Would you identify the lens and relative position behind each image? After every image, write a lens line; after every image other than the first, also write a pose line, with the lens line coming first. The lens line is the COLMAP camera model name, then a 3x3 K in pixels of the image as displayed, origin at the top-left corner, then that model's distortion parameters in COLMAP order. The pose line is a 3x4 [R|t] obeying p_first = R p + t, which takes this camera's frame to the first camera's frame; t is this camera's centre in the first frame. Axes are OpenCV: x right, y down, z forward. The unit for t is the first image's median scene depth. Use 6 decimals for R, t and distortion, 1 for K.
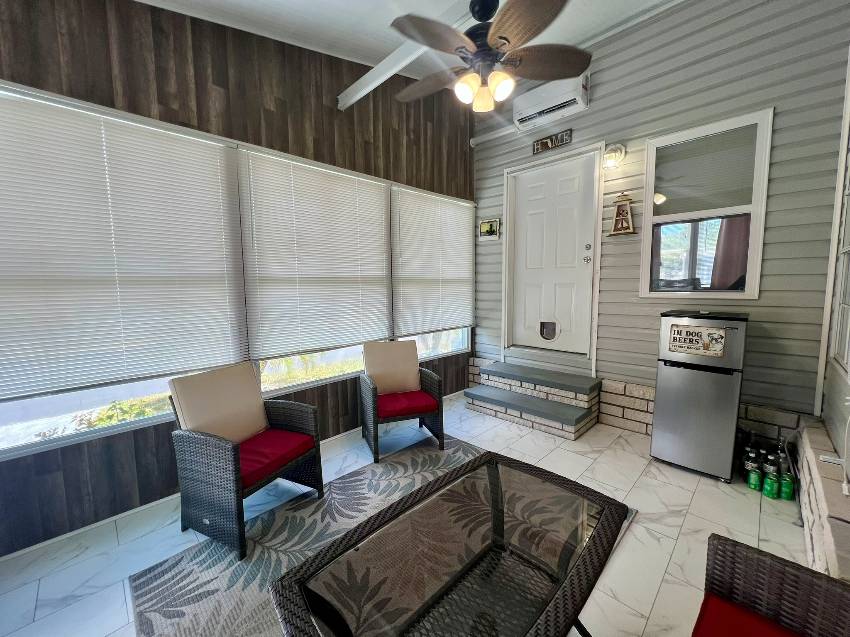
lens RADIAL K [[342.4, 0, 422.9], [0, 342.4, 317.2], [0, 0, 1]] dist [-0.000642, 0.000569]
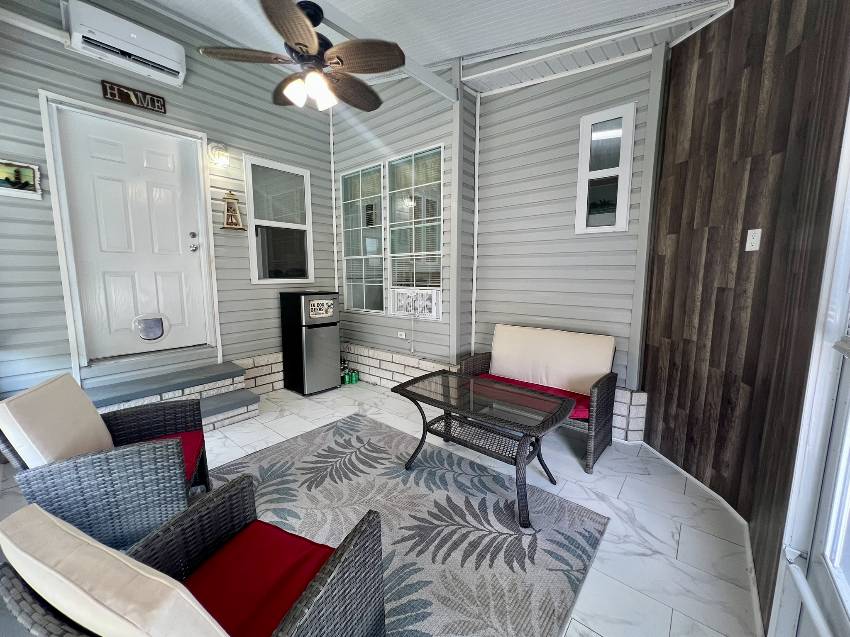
lens RADIAL K [[342.4, 0, 422.9], [0, 342.4, 317.2], [0, 0, 1]] dist [-0.000642, 0.000569]
pose [[-0.082126, -0.115298, 0.989930, -0.576597], [0.100251, 0.987292, 0.123308, -0.029151], [-0.991567, 0.109368, -0.069524, 0.457722]]
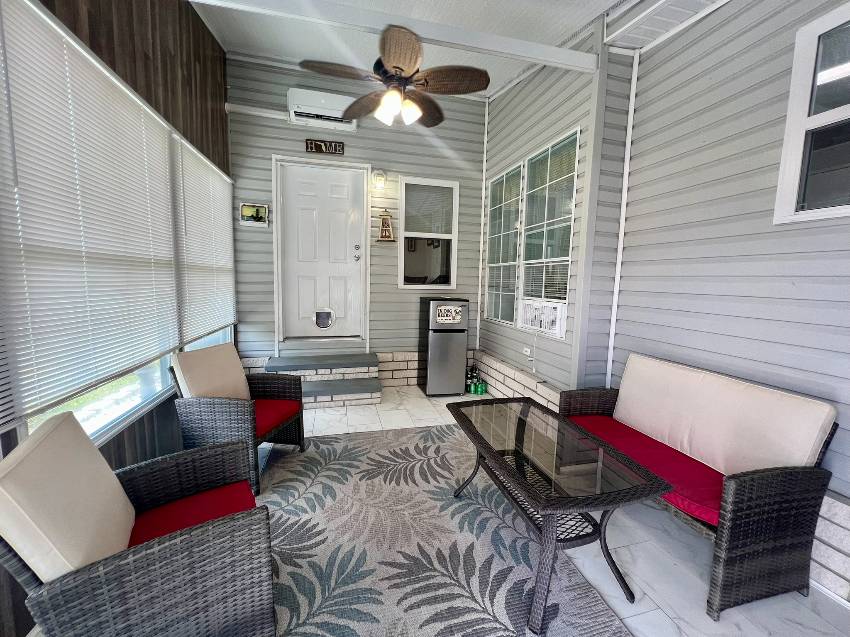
lens RADIAL K [[342.4, 0, 422.9], [0, 342.4, 317.2], [0, 0, 1]] dist [-0.000642, 0.000569]
pose [[0.505551, -0.070851, 0.859883, -0.469259], [0.056433, 0.997204, 0.048987, -0.004900], [-0.860949, 0.023761, 0.508136, 0.197493]]
